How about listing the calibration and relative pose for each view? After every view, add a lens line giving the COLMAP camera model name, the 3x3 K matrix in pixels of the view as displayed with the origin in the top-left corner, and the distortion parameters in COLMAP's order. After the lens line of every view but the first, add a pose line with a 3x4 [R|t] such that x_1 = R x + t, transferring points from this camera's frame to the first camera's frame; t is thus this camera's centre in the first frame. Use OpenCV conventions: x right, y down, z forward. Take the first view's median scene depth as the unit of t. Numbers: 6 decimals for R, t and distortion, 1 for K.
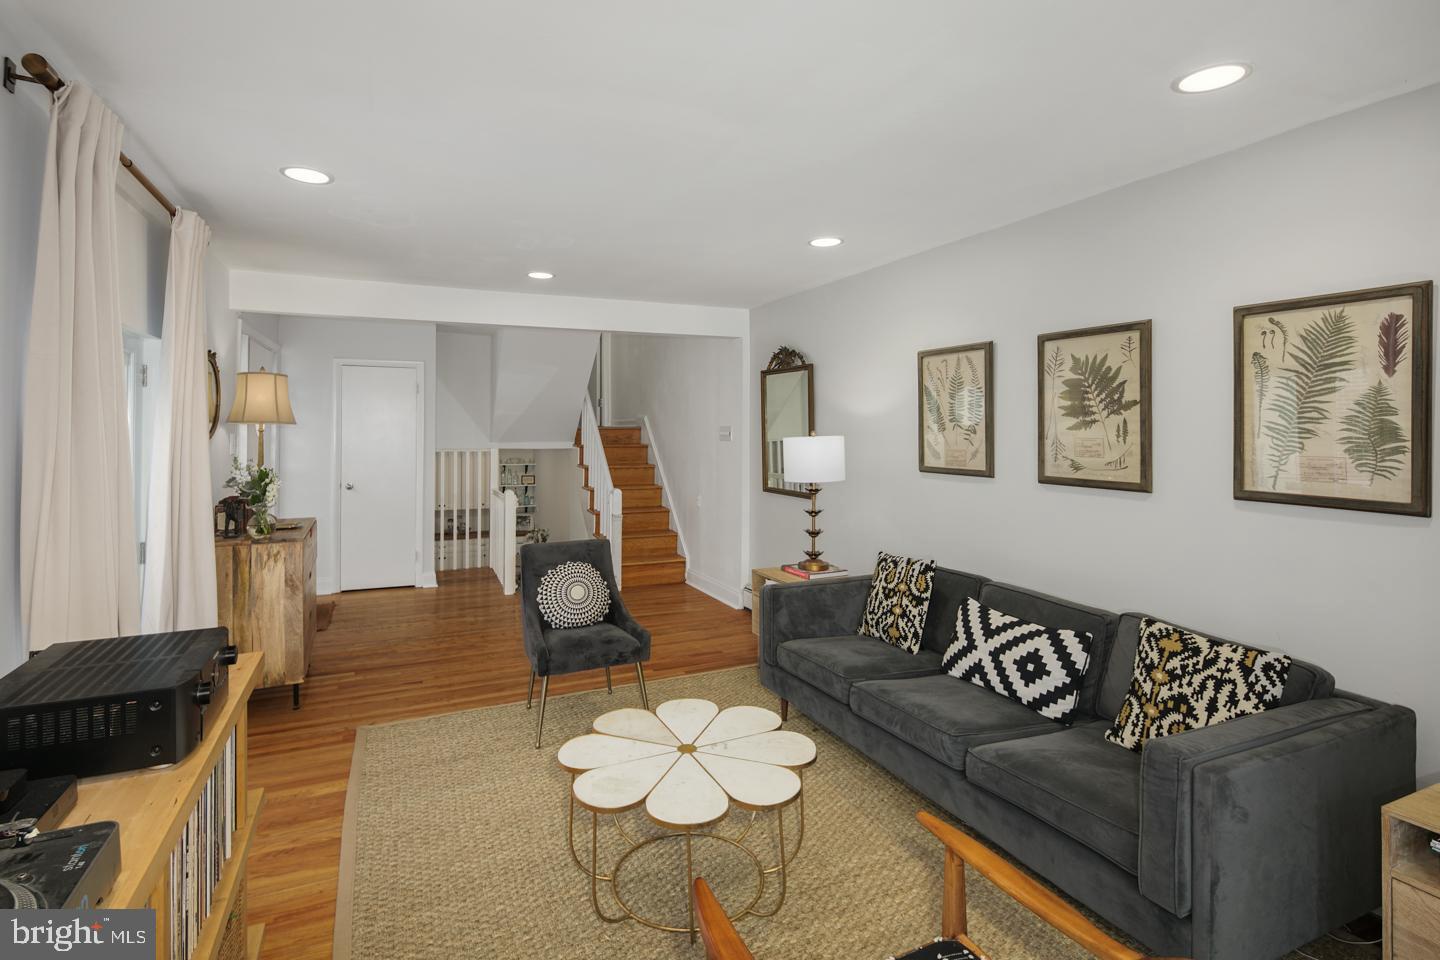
lens RADIAL K [[710.4, 0, 696.6], [0, 710.4, 409.0], [0, 0, 1]] dist [0.005278, -0.000029]
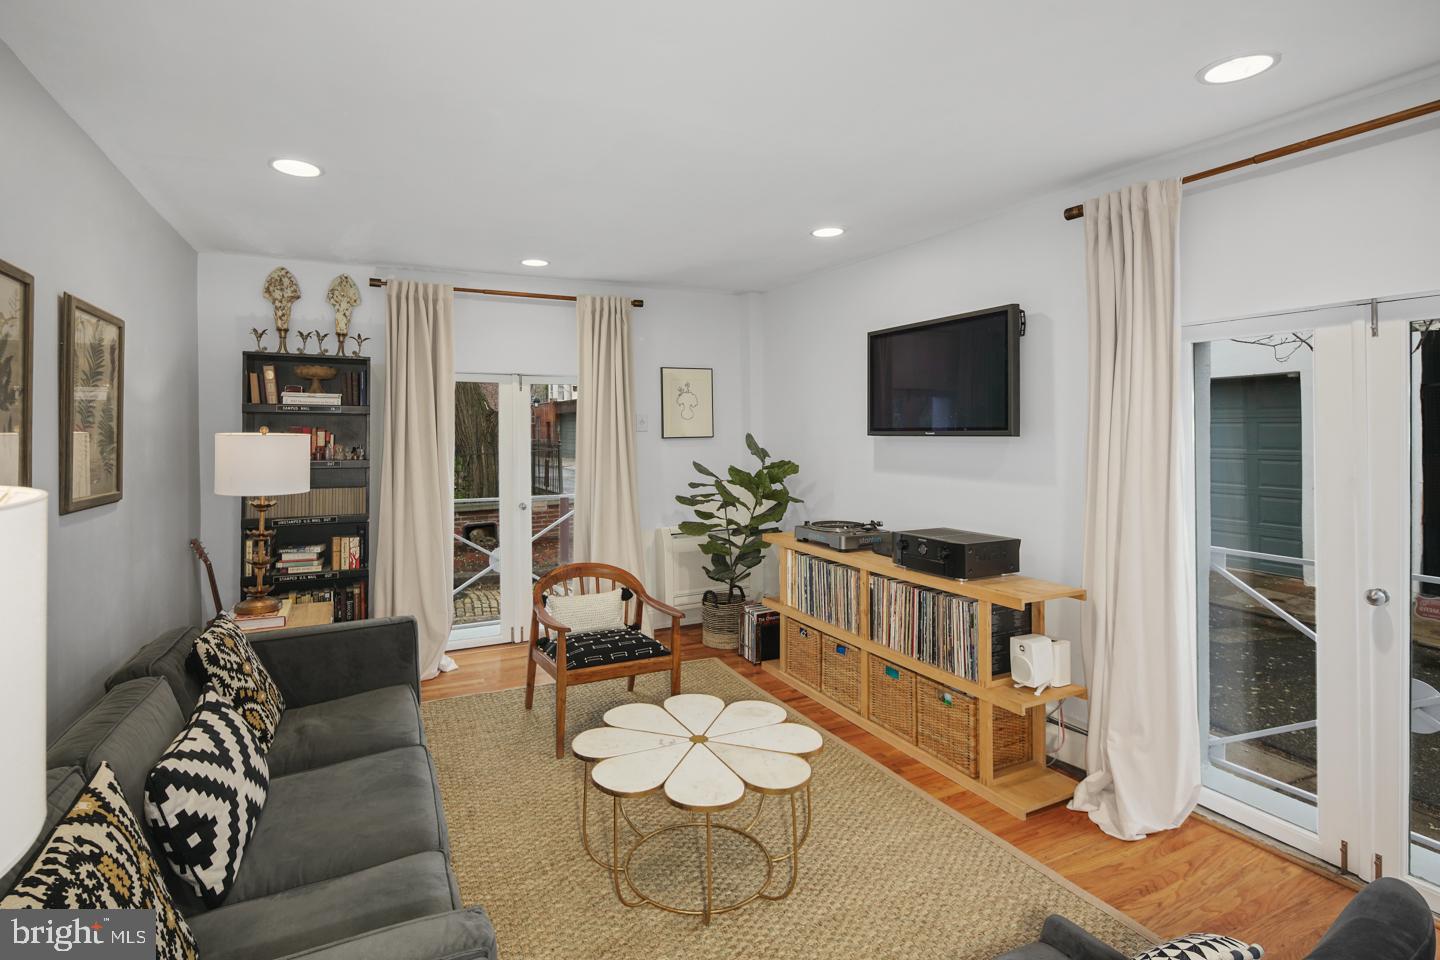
lens RADIAL K [[699.6, 0, 693.5], [0, 699.6, 425.7], [0, 0, 1]] dist [0.002341, -0.000816]
pose [[-0.999443, 0.004753, -0.033023, 0.021148], [0.005907, 0.999372, -0.034941, 0.046572], [0.032836, -0.035116, -0.998844, 1.620577]]
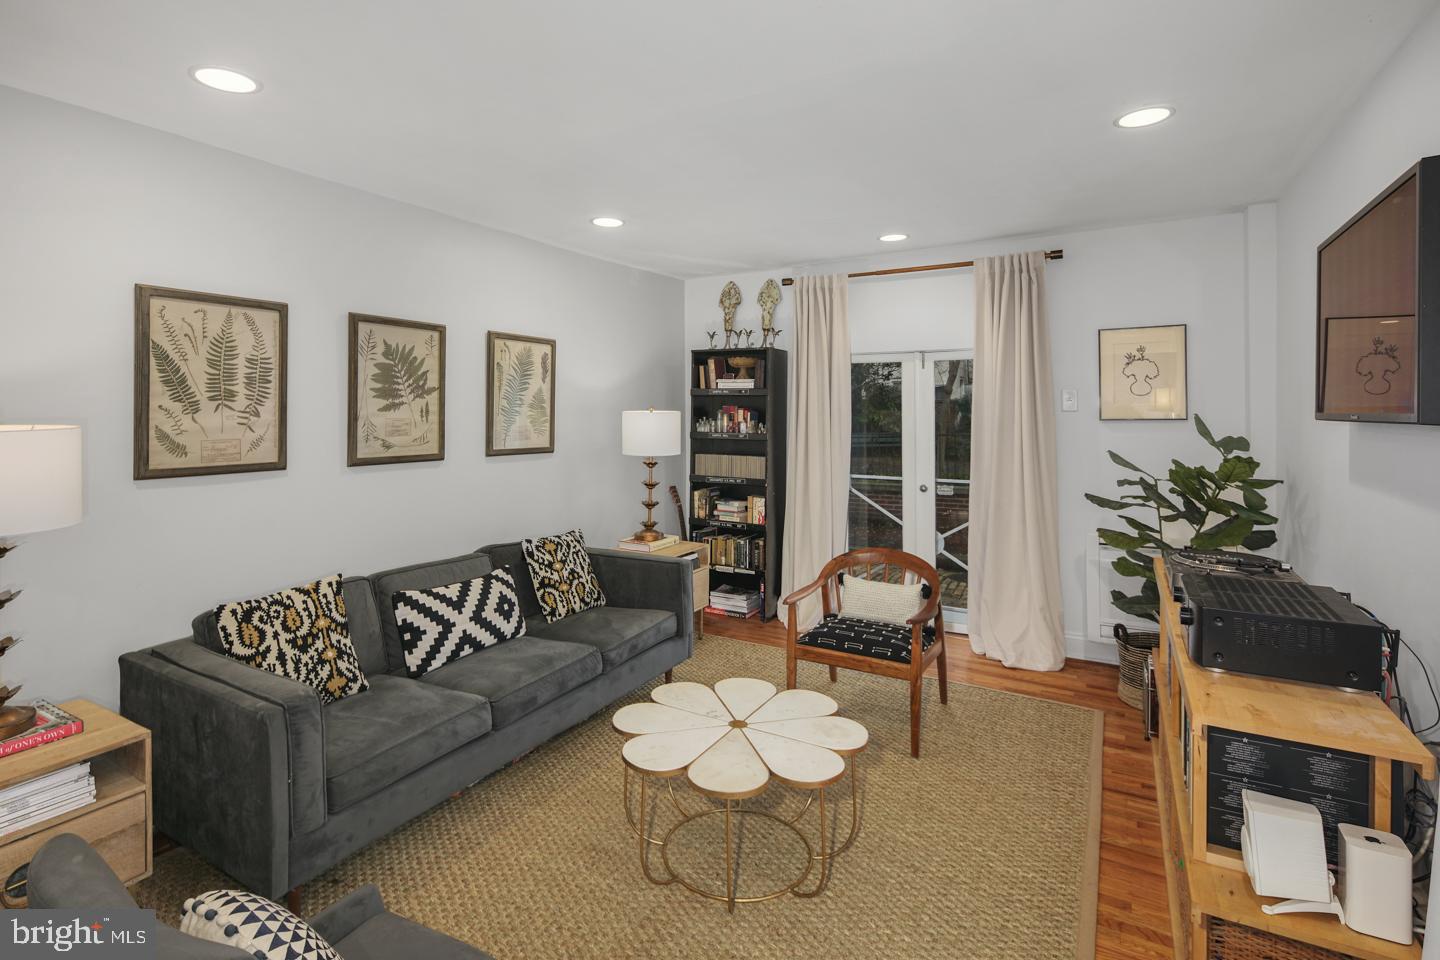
lens RADIAL K [[710.4, 0, 696.6], [0, 710.4, 409.0], [0, 0, 1]] dist [0.005278, -0.000029]
pose [[-0.583392, 0.002093, 0.812188, -0.639966], [-0.022096, 0.999586, -0.018447, 0.037535], [-0.811890, -0.028708, -0.583104, 1.321310]]
